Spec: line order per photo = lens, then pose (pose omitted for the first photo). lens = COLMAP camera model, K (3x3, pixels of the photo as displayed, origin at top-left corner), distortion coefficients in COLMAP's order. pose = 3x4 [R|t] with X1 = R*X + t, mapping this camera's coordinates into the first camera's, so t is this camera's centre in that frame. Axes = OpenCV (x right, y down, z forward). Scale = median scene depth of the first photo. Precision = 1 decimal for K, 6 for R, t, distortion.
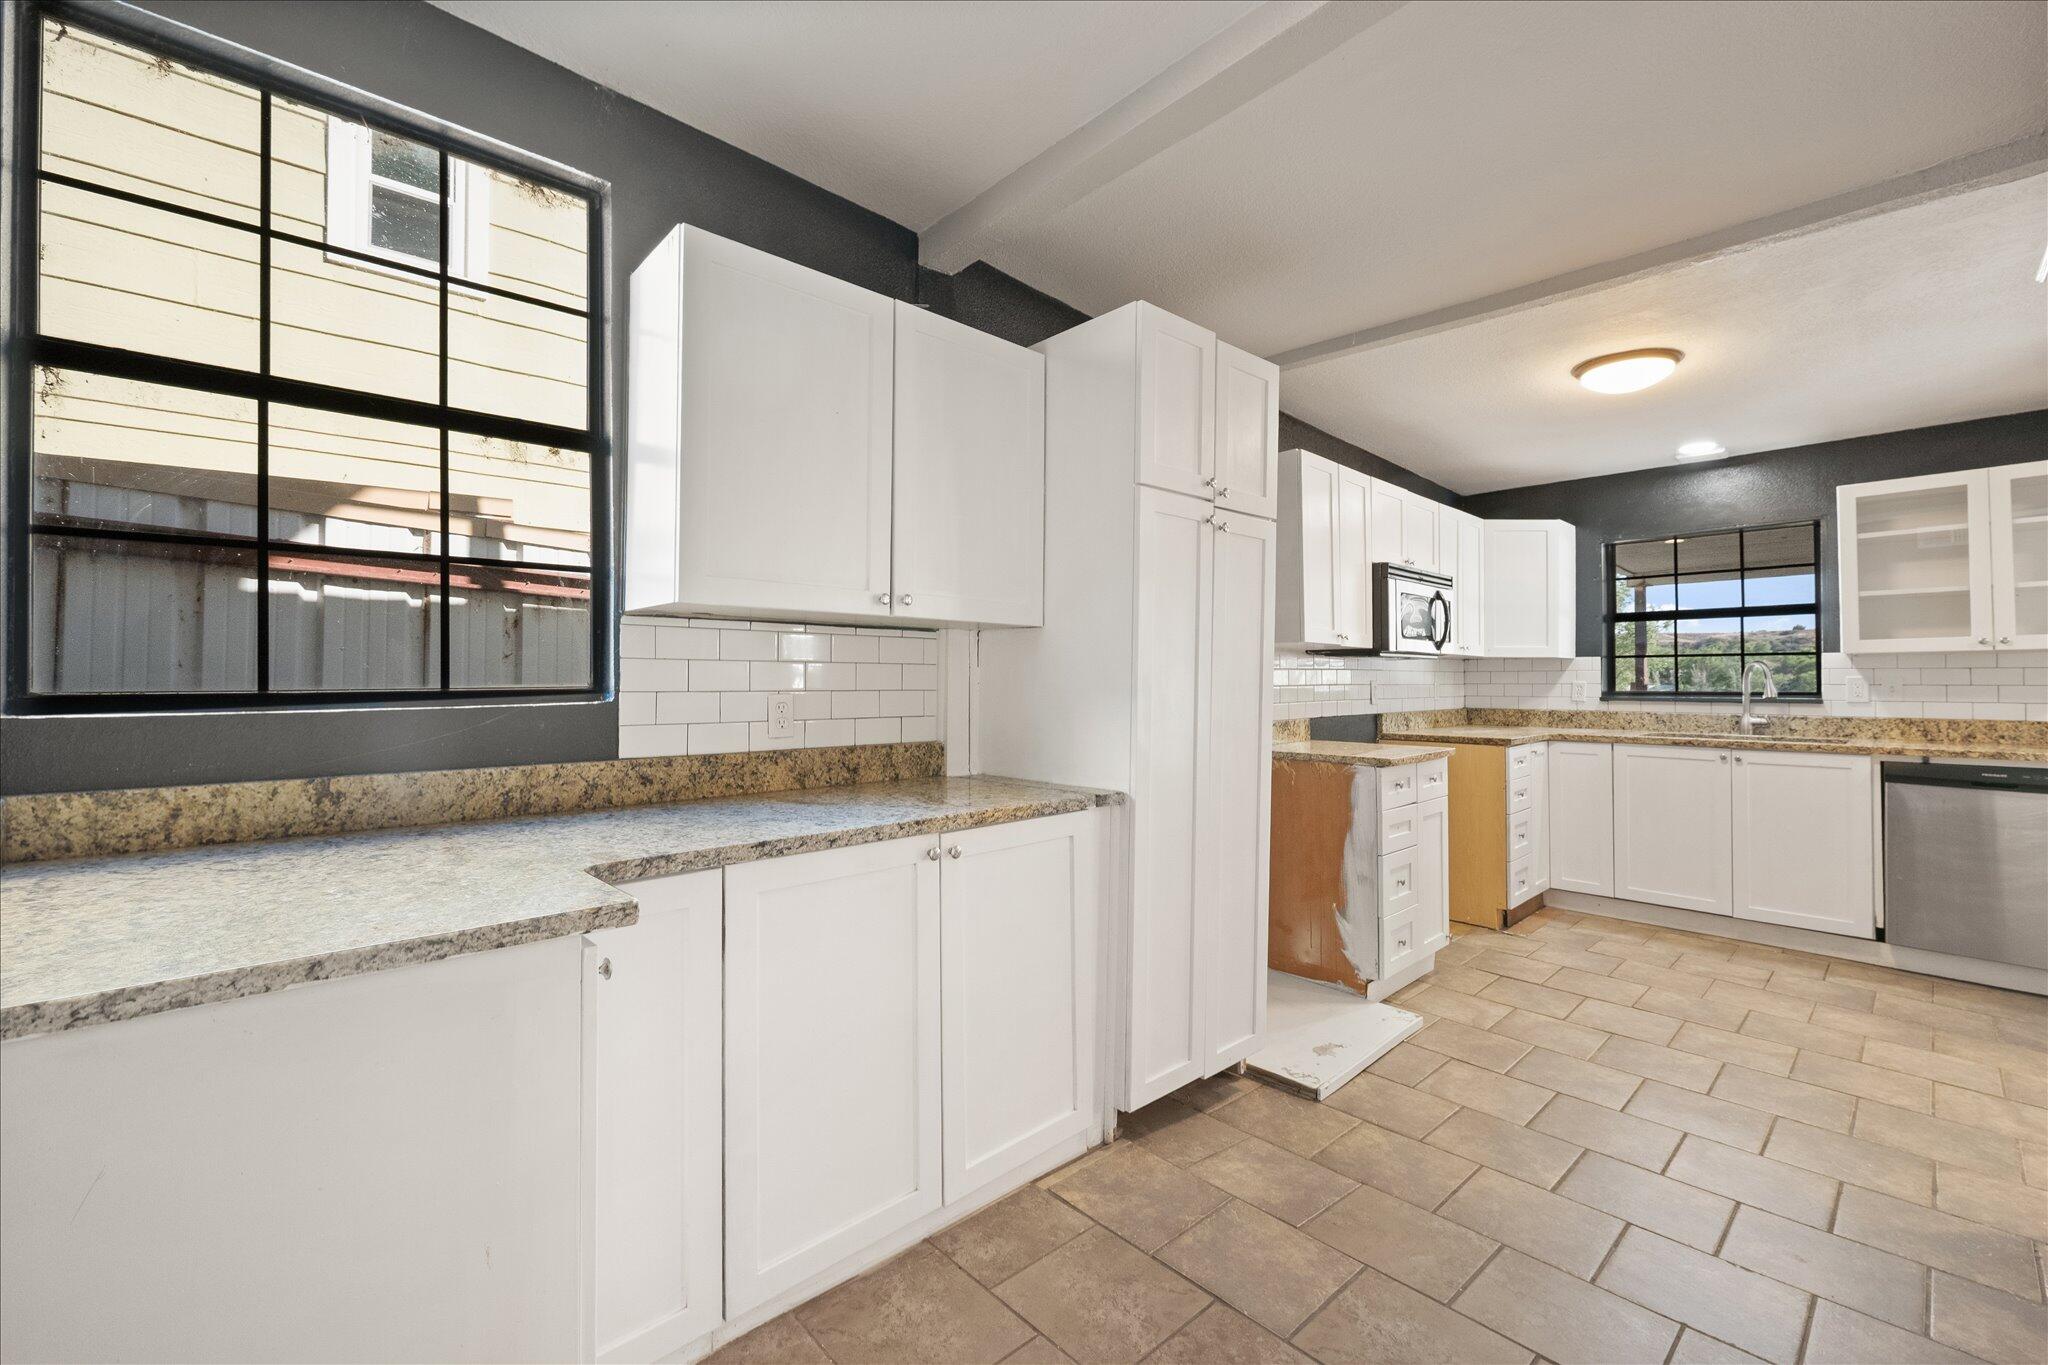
lens RADIAL K [[840.8, 0, 1024.9], [0, 840.8, 653.1], [0, 0, 1]] dist [-0.002163, -0.000302]
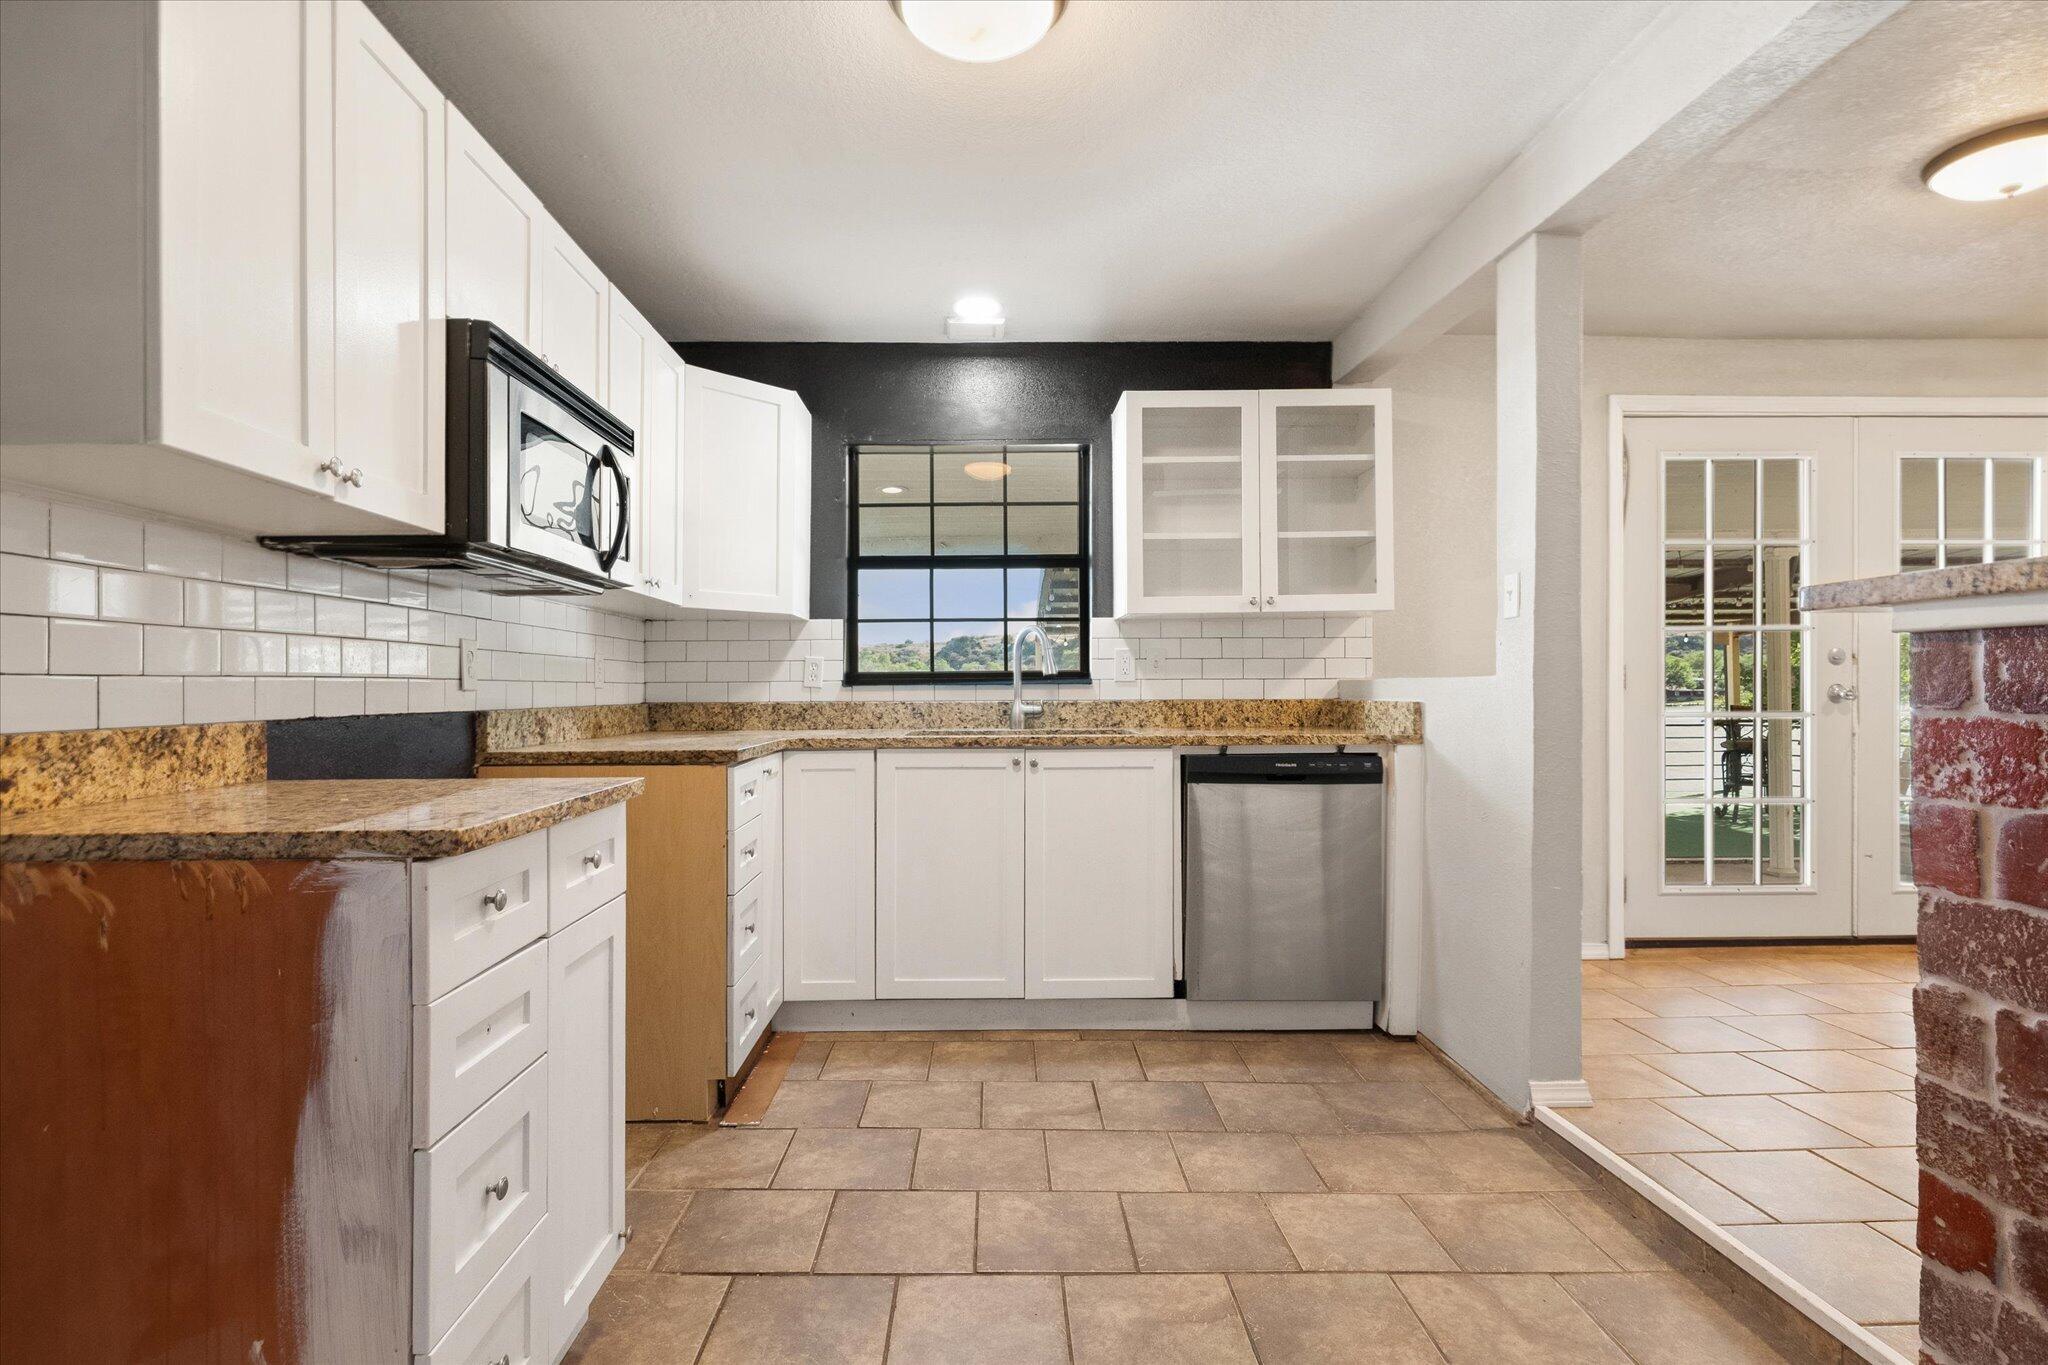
lens RADIAL K [[1007.4, 0, 1006.6], [0, 1007.4, 683.8], [0, 0, 1]] dist [-0.004805, 0.000284]
pose [[0.665247, -0.000264, 0.746624, 0.234959], [-0.018752, 0.999679, 0.017062, 0.049703], [-0.746388, -0.025351, 0.665028, 0.485213]]
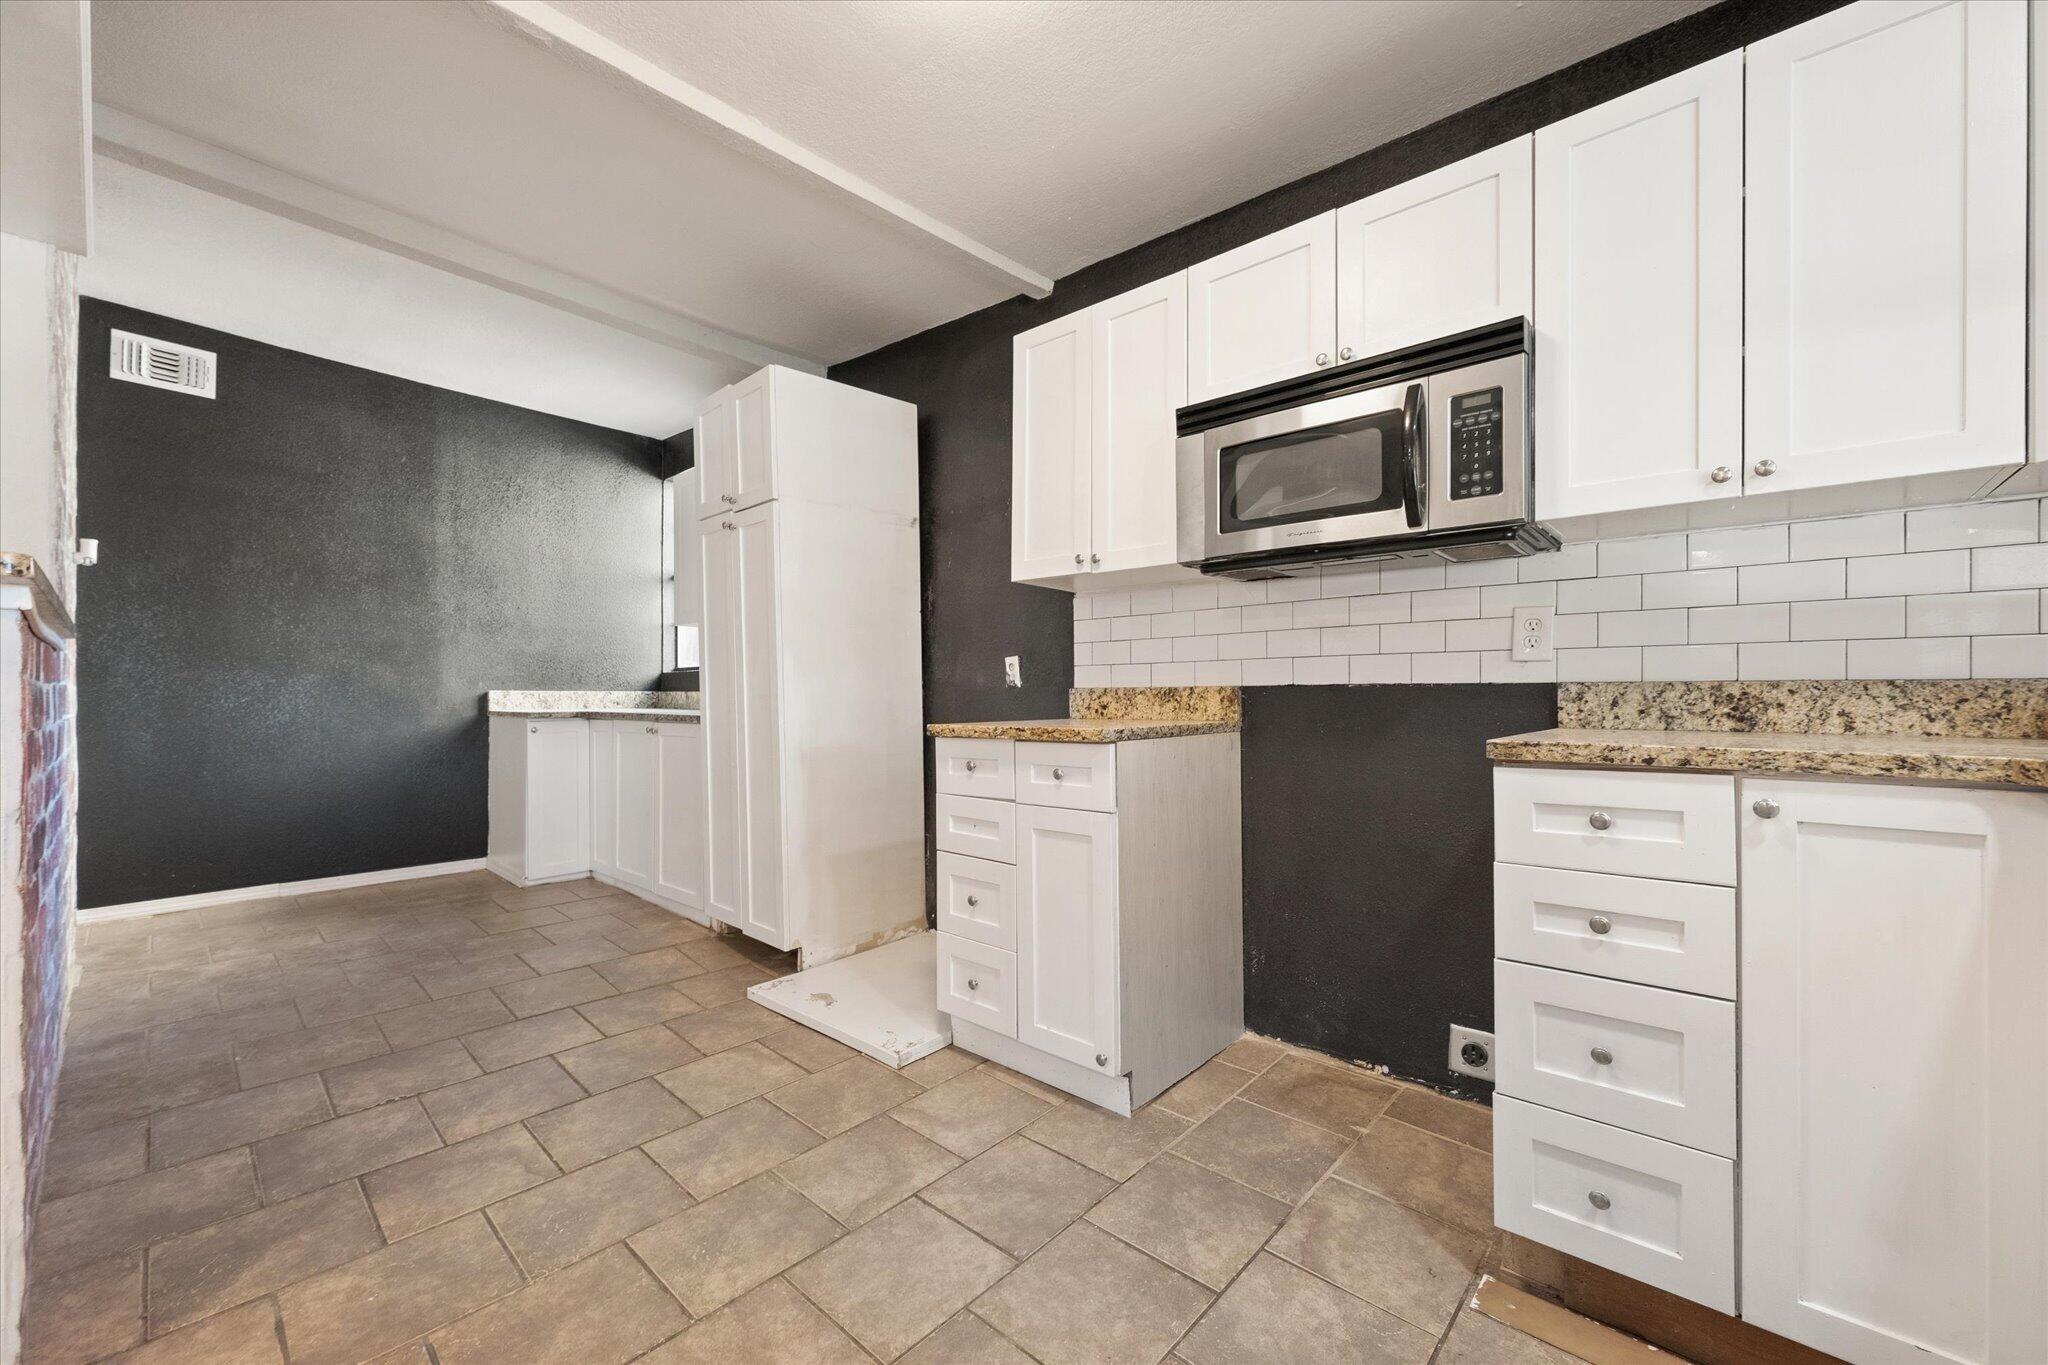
lens RADIAL K [[797.6, 0, 1024.2], [0, 797.6, 684.4], [0, 0, 1]] dist [-0.000122, -0.000103]
pose [[0.091562, -0.007435, -0.995772, 0.936959], [0.035841, 0.999349, -0.004167, 0.075601], [0.995154, -0.035308, 0.091769, 0.816485]]
